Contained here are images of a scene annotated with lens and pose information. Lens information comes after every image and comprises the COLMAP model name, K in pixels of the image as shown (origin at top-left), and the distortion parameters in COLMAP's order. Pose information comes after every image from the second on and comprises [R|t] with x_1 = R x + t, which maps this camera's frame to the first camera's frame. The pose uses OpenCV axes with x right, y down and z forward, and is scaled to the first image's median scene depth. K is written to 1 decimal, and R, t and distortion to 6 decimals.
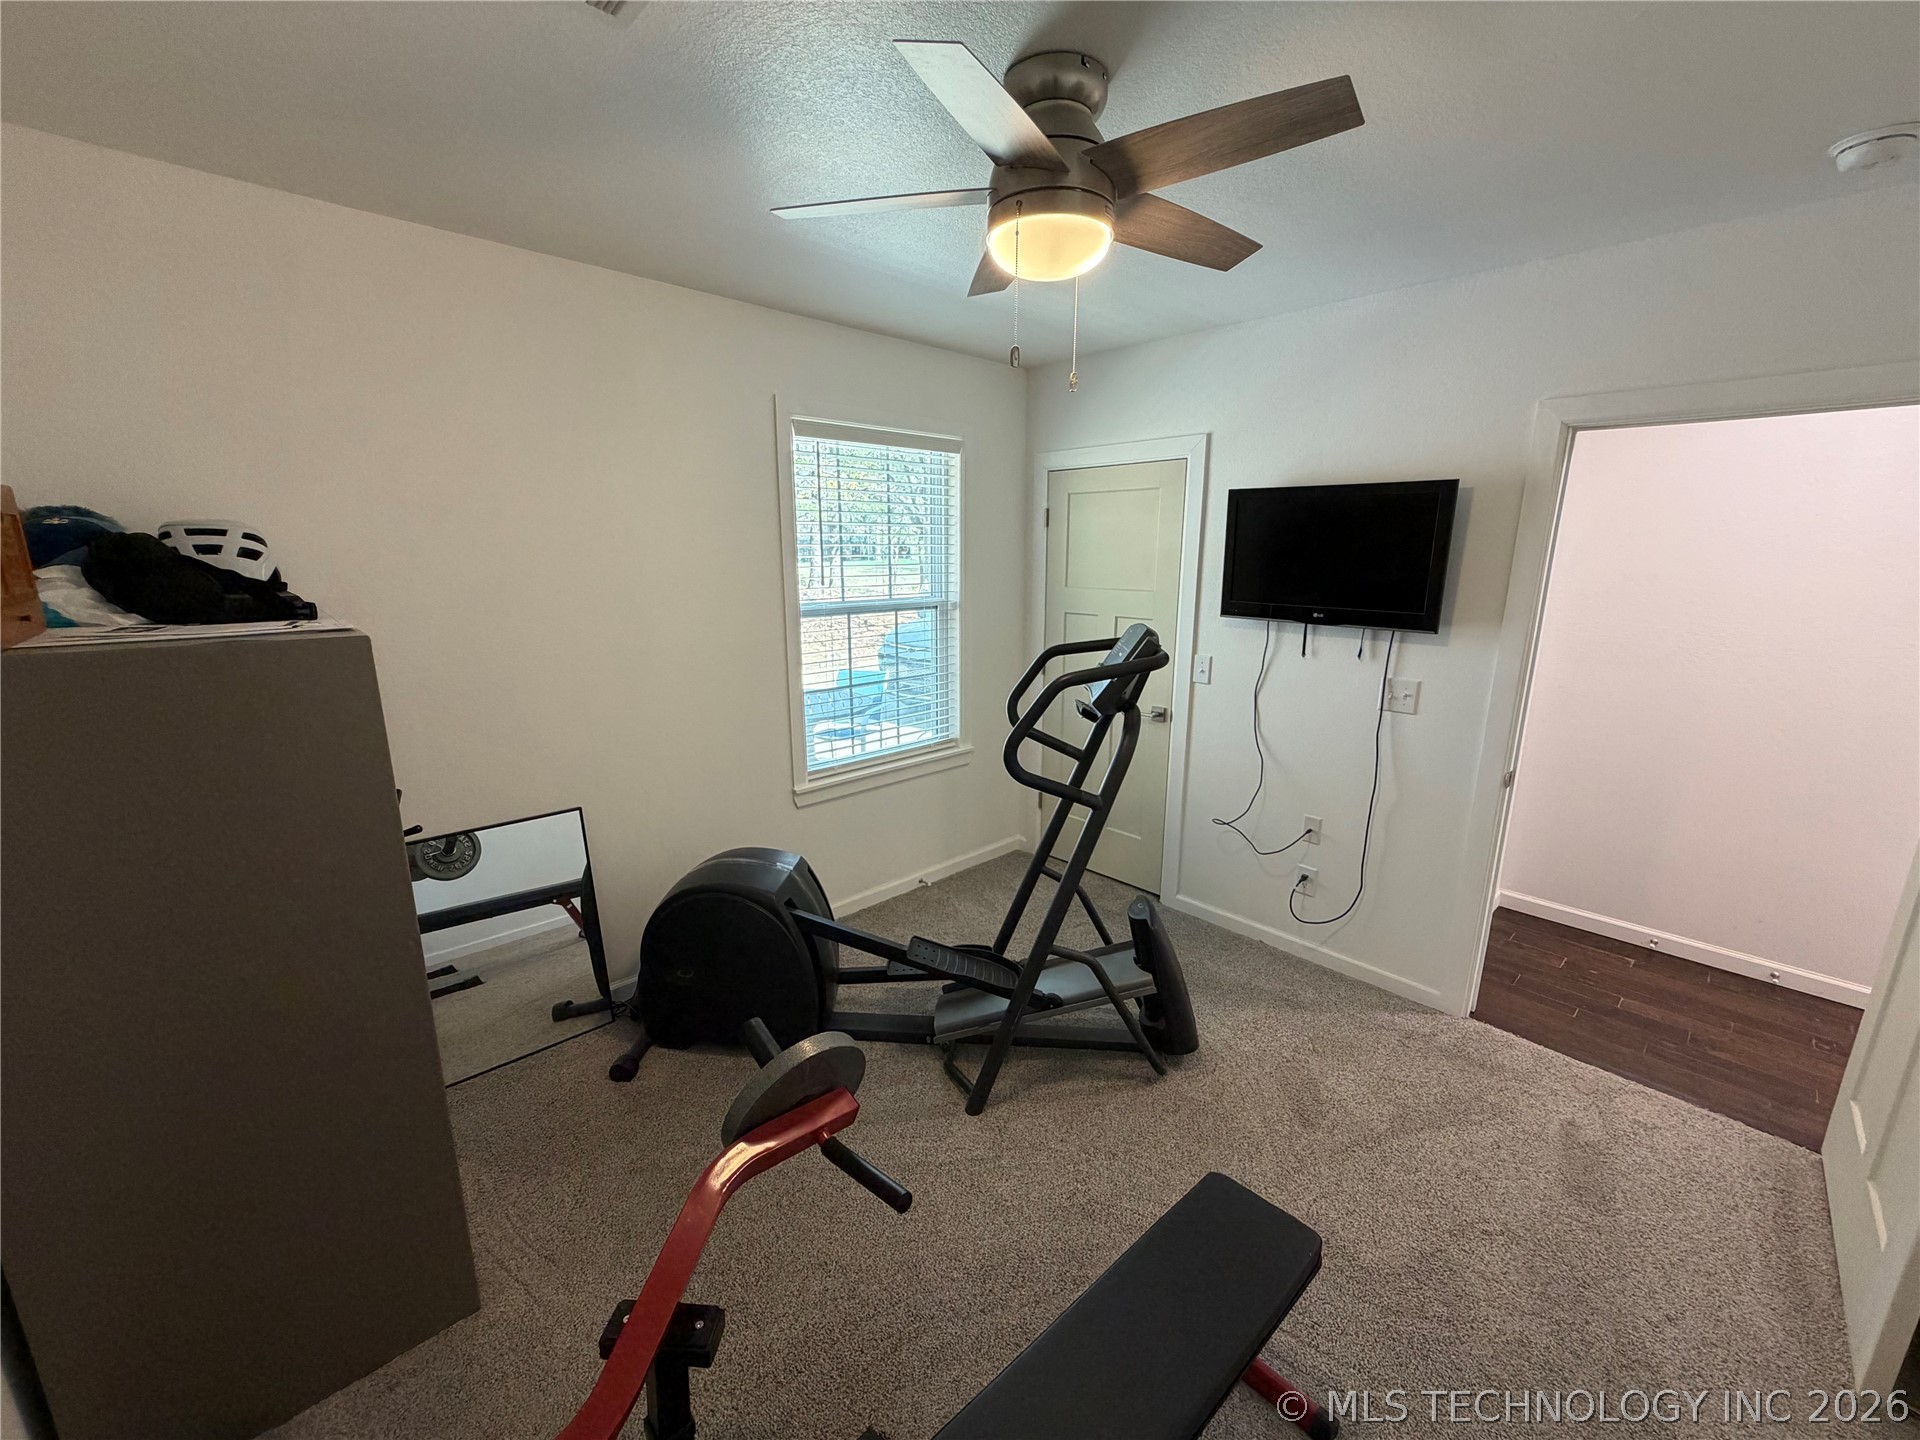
lens RADIAL K [[766.4, 0, 956.0], [0, 766.4, 723.5], [0, 0, 1]] dist [-0.000031, 0.000142]
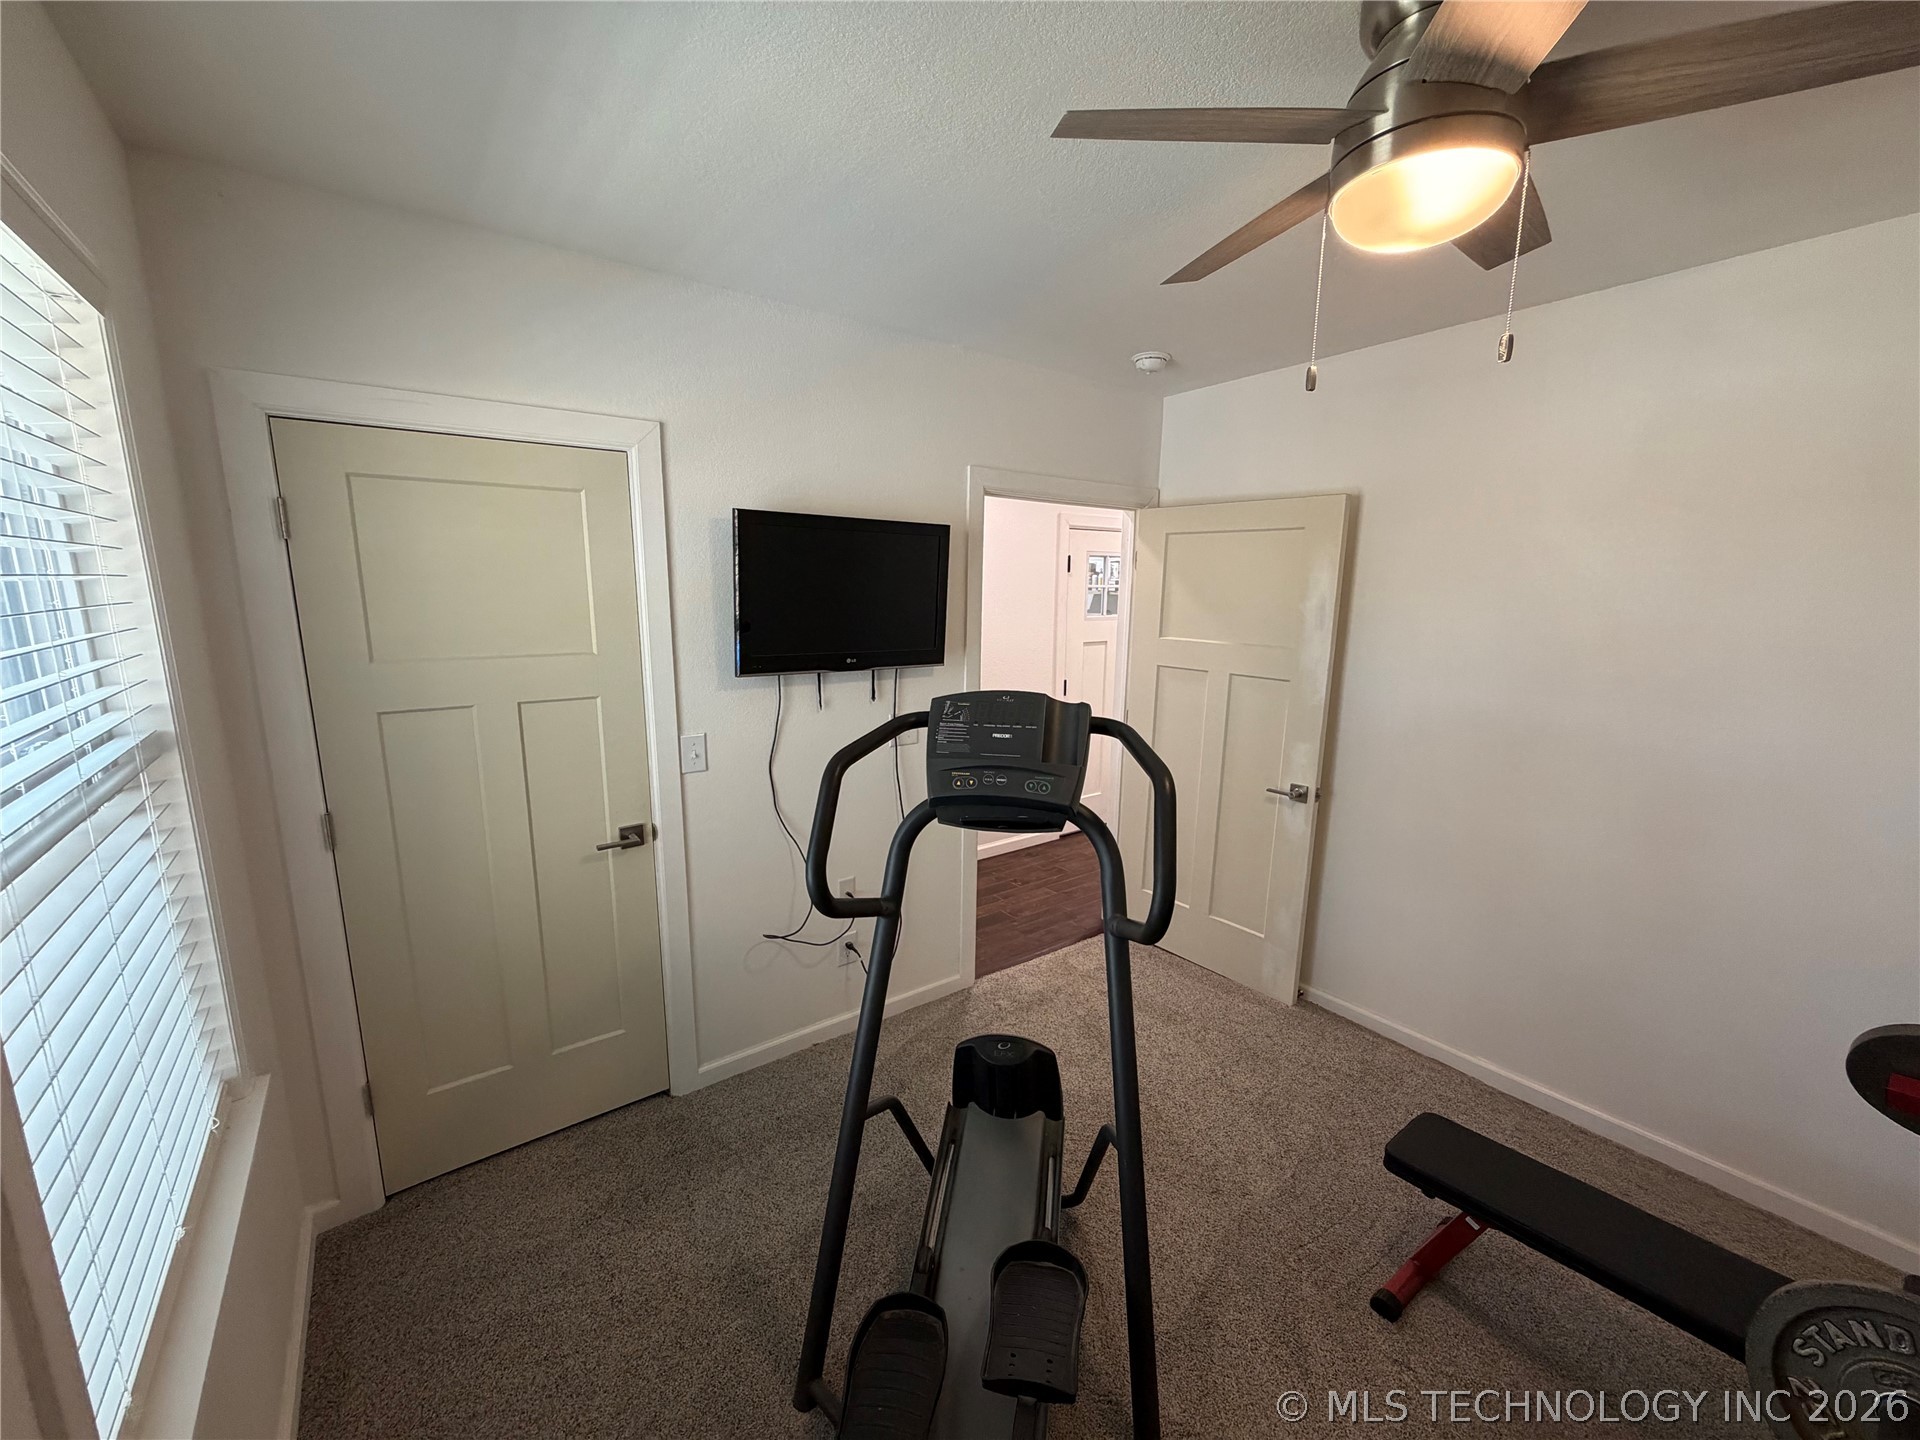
lens RADIAL K [[766.4, 0, 954.7], [0, 766.4, 724.8], [0, 0, 1]] dist [-0.000031, 0.000142]
pose [[0.113129, -0.181156, 0.976926, -0.353480], [0.213947, 0.964614, 0.154098, -0.157415], [-0.970272, 0.191578, 0.147883, 0.663171]]
